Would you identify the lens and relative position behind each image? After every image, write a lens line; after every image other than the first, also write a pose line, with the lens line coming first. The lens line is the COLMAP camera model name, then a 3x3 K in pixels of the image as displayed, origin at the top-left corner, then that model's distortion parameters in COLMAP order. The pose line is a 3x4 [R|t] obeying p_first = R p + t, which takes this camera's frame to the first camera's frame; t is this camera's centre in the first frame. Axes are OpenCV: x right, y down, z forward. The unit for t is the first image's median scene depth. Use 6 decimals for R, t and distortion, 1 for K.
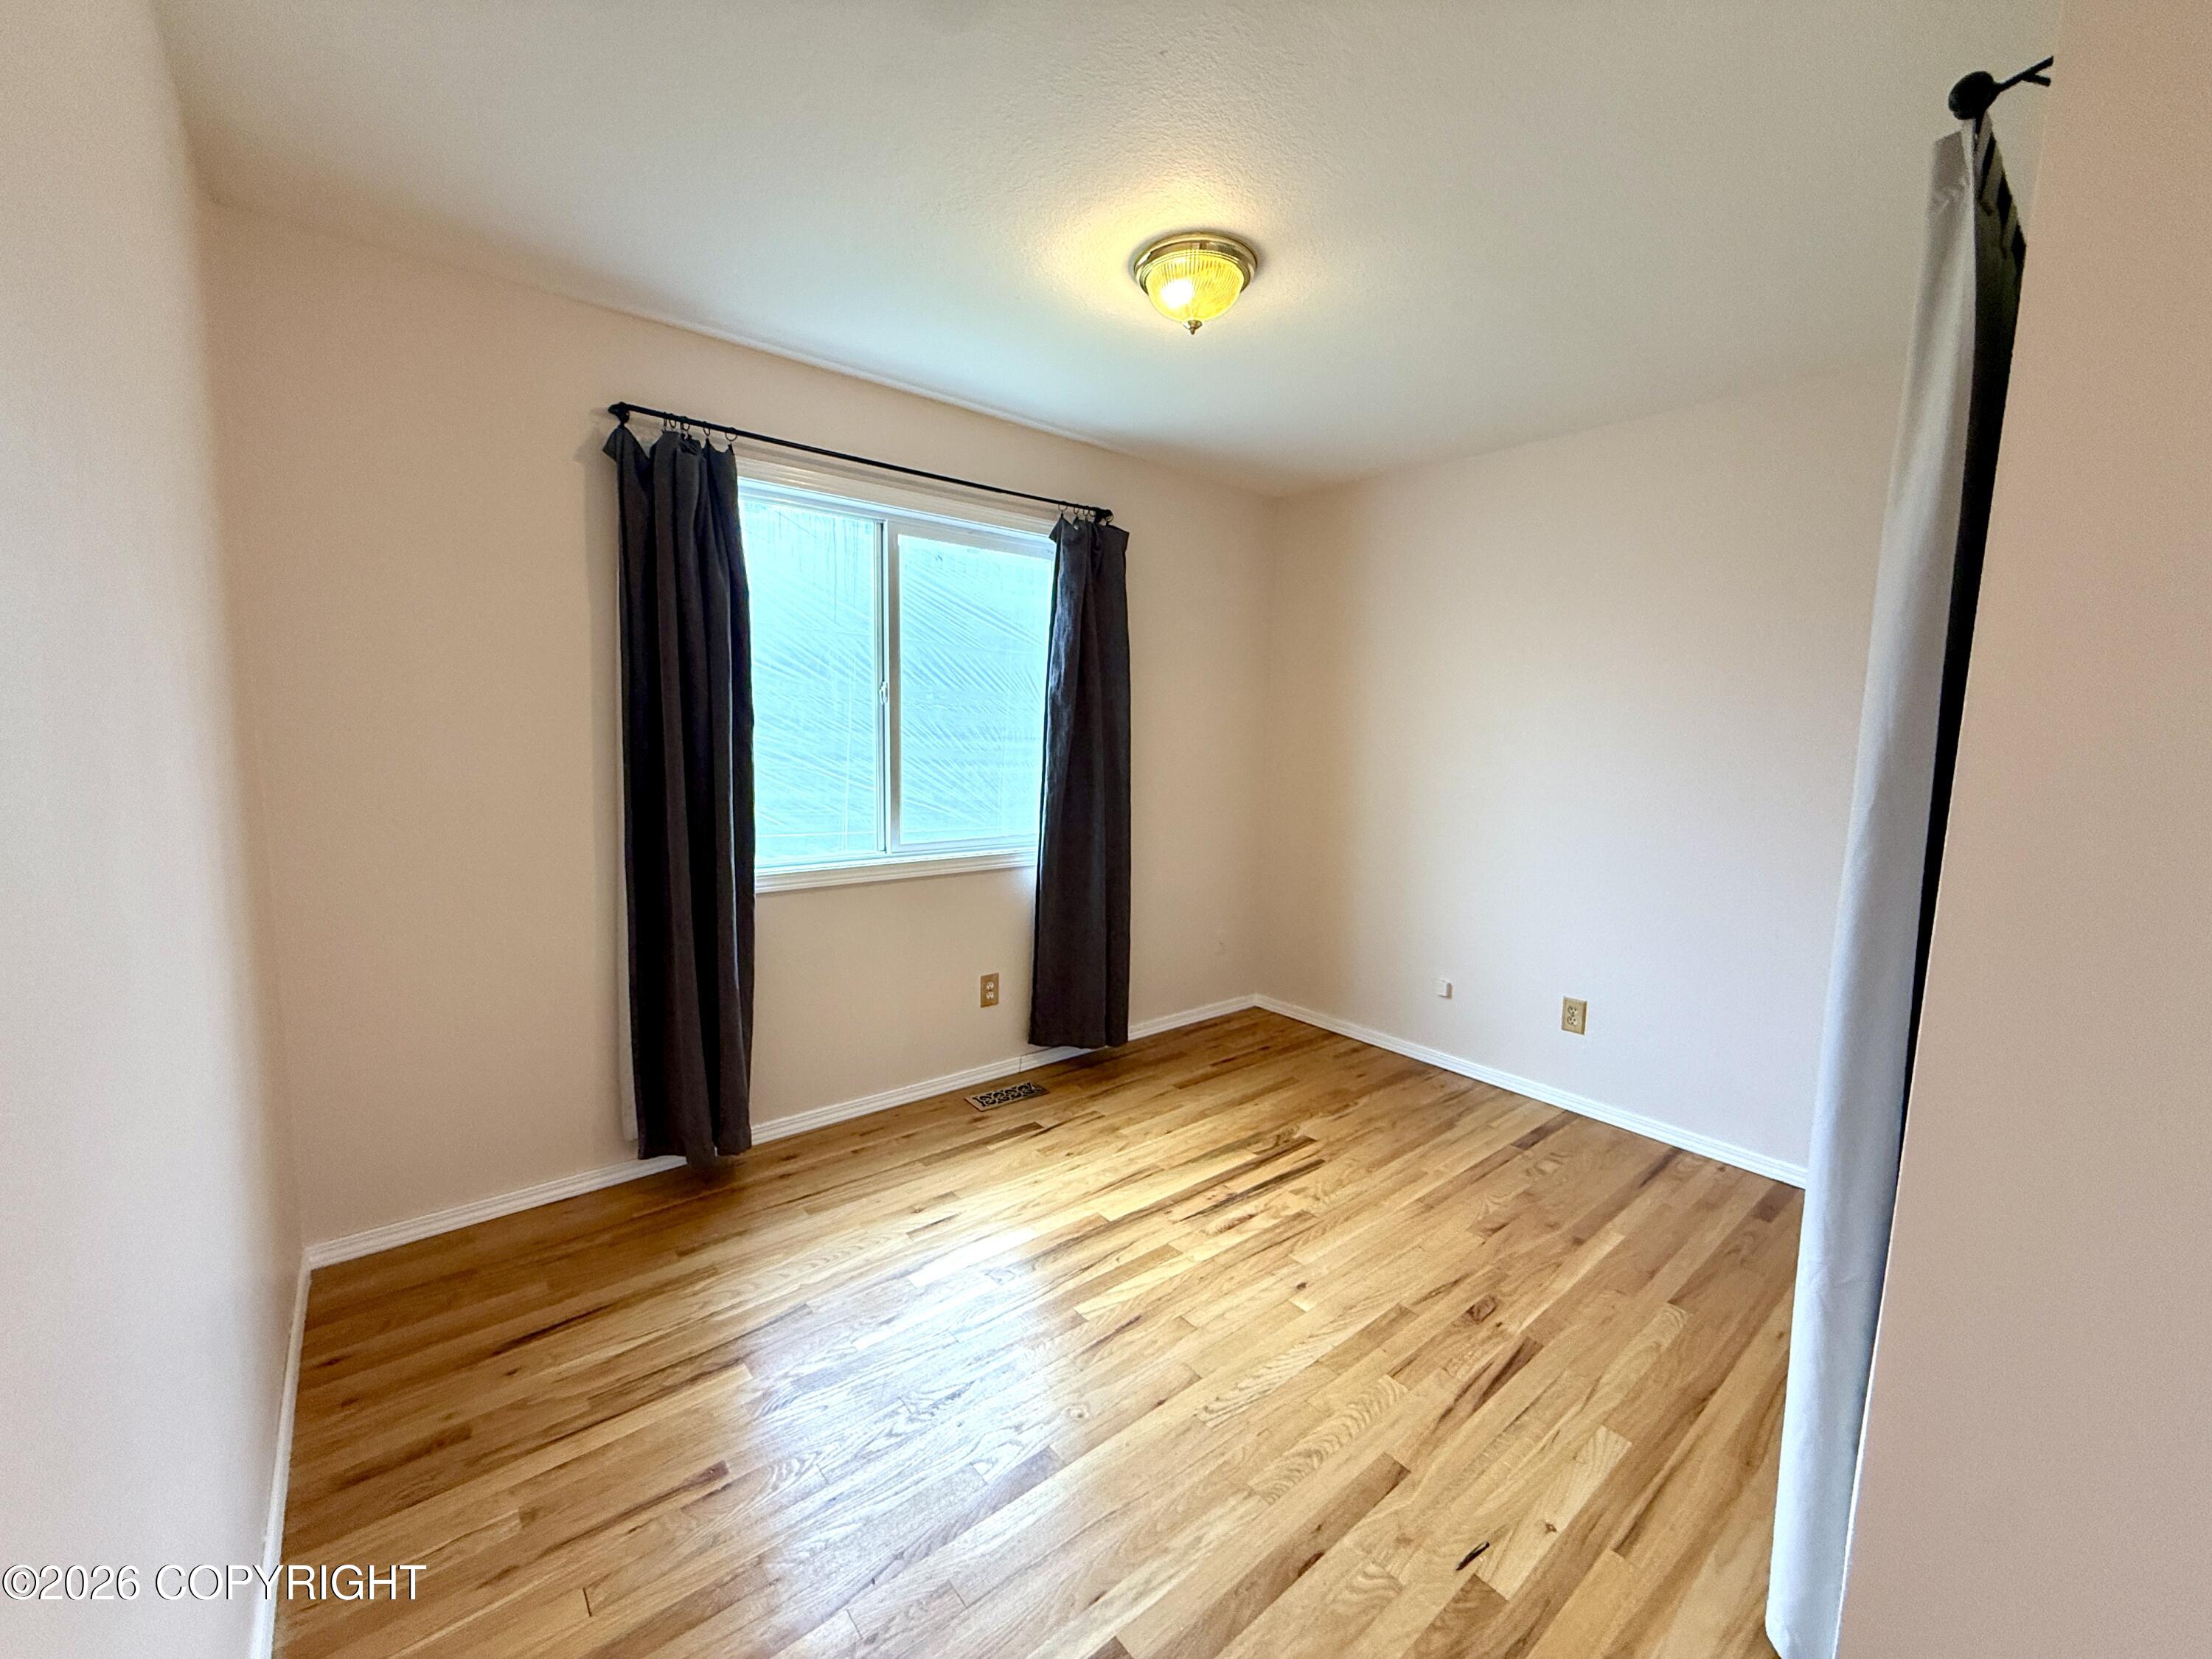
lens RADIAL K [[879.2, 0, 1098.3], [0, 879.2, 834.2], [0, 0, 1]] dist [0.000253, 0.000494]
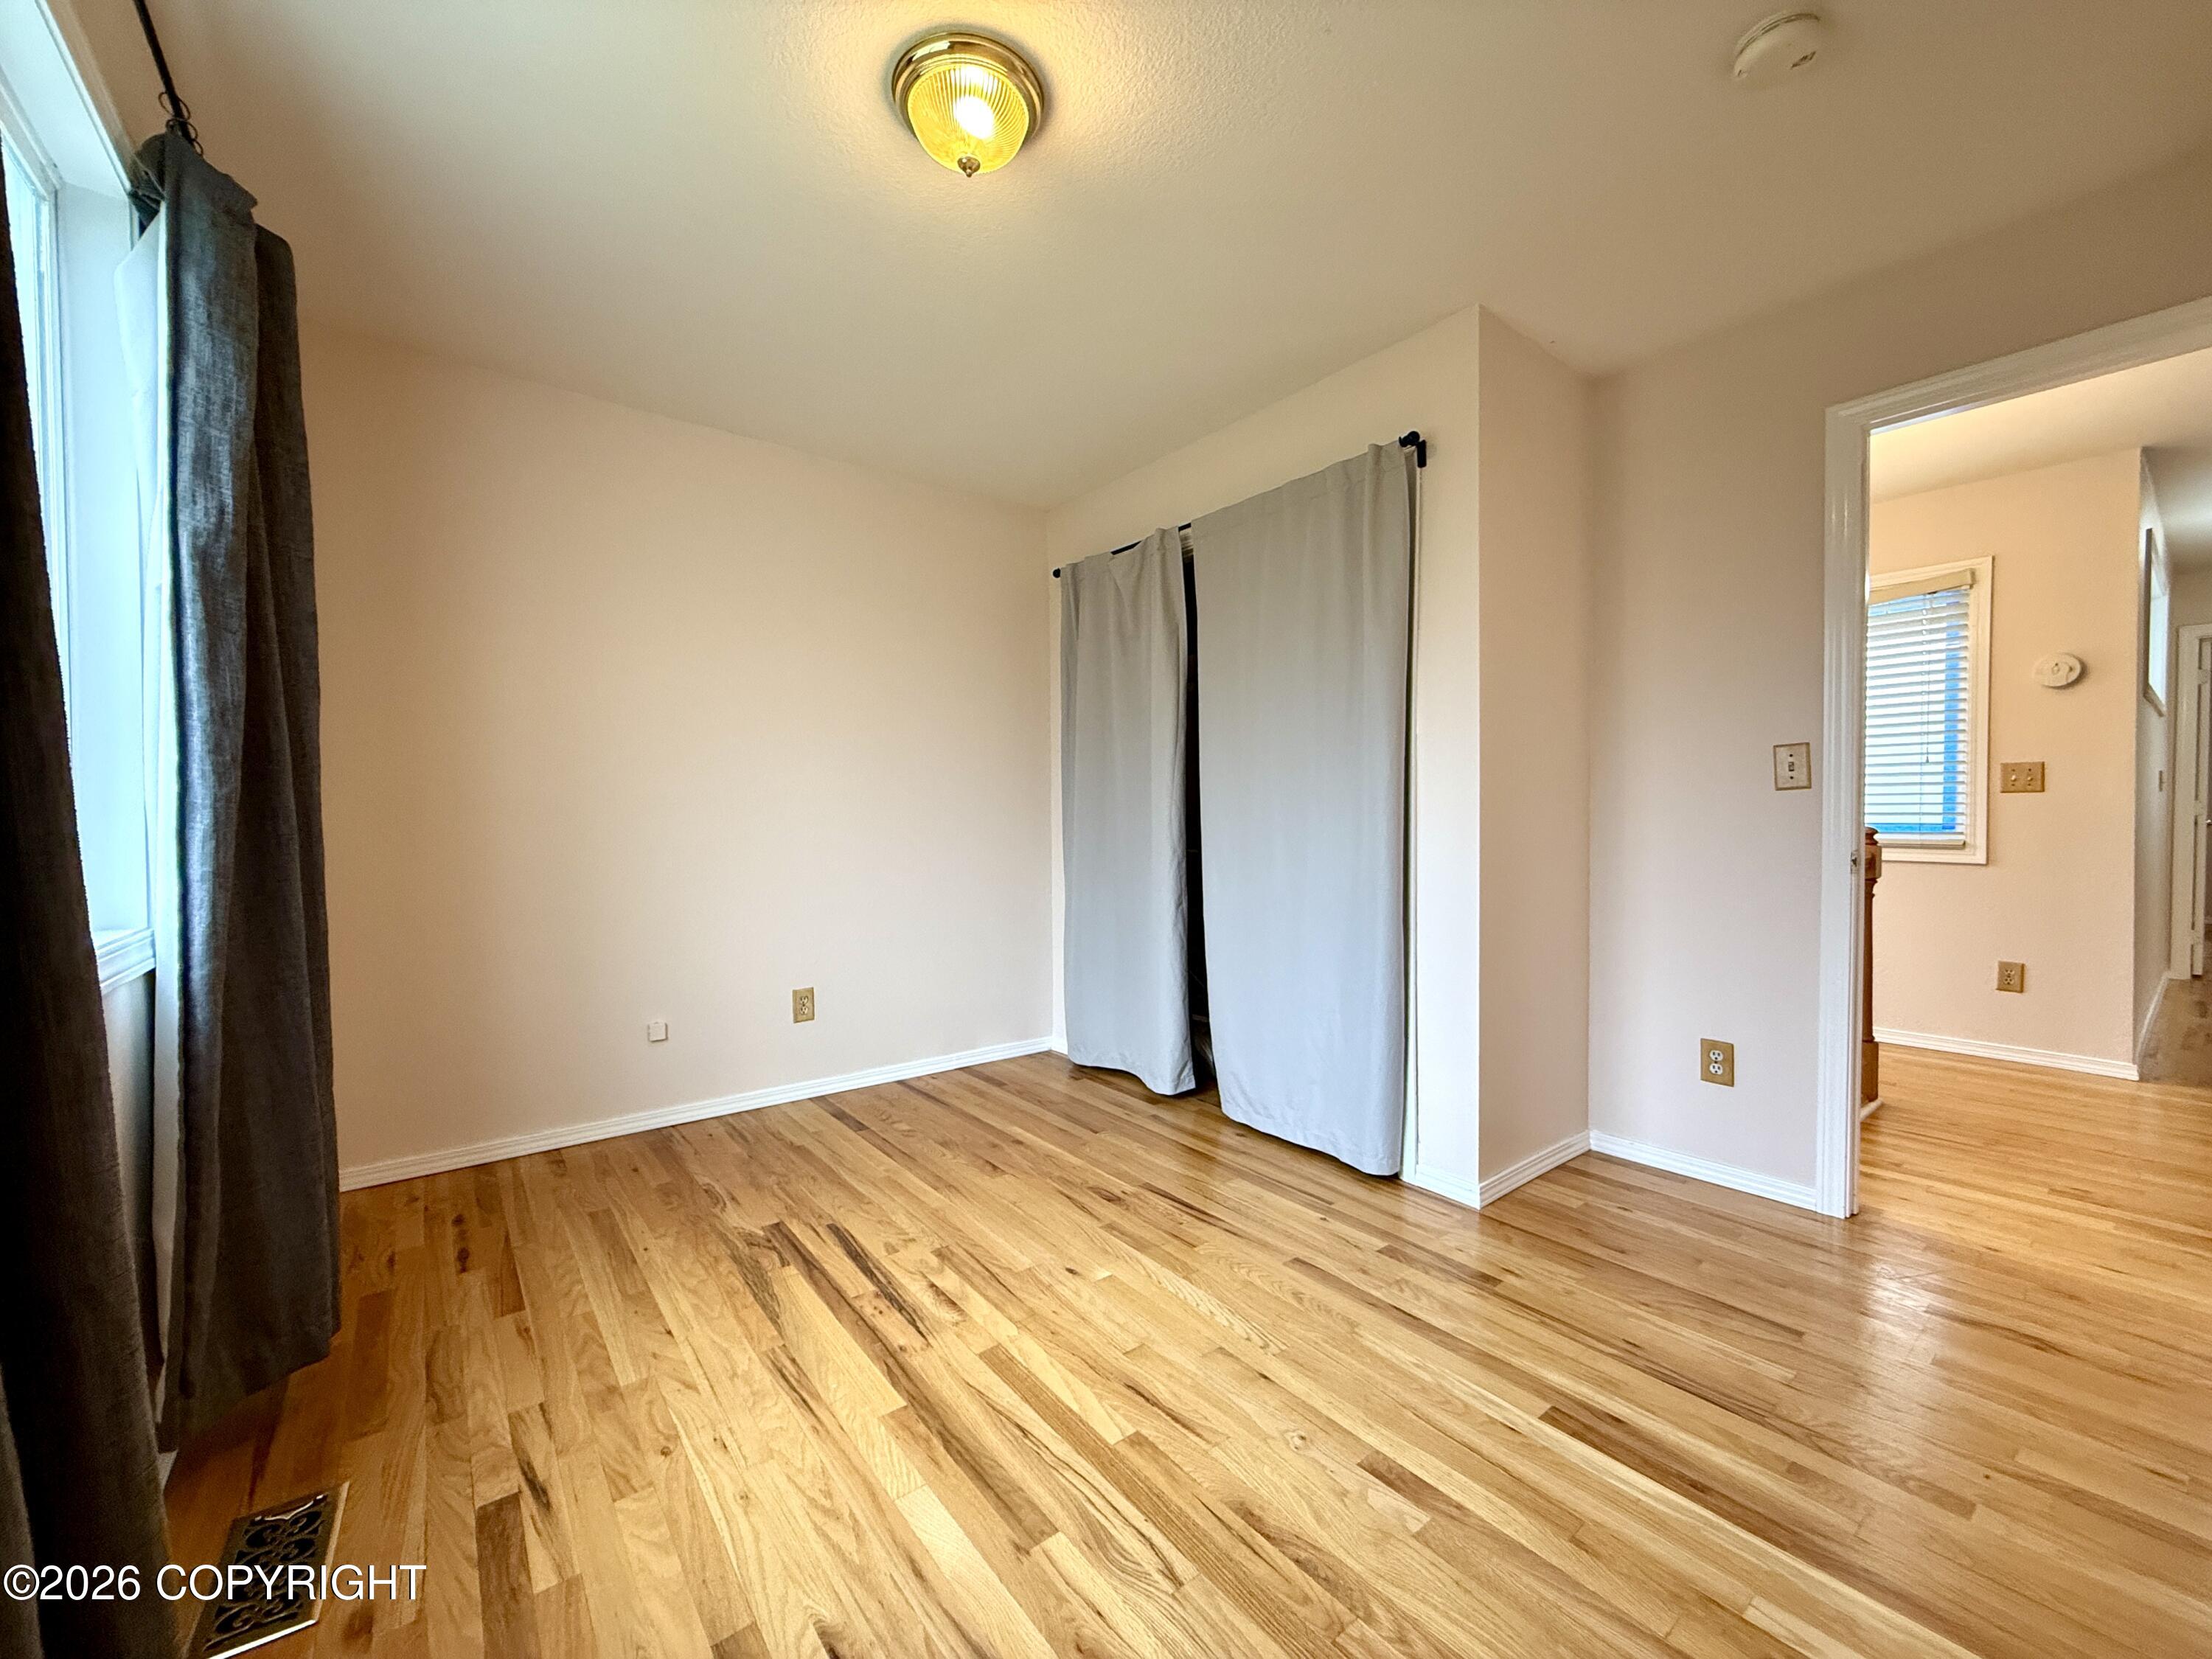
lens RADIAL K [[879.2, 0, 1098.3], [0, 879.2, 834.2], [0, 0, 1]] dist [0.000253, 0.000494]
pose [[0.020473, -0.043139, 0.998859, -0.561211], [0.123855, 0.991482, 0.040281, 0.011609], [-0.992089, 0.122890, 0.025641, 0.722519]]
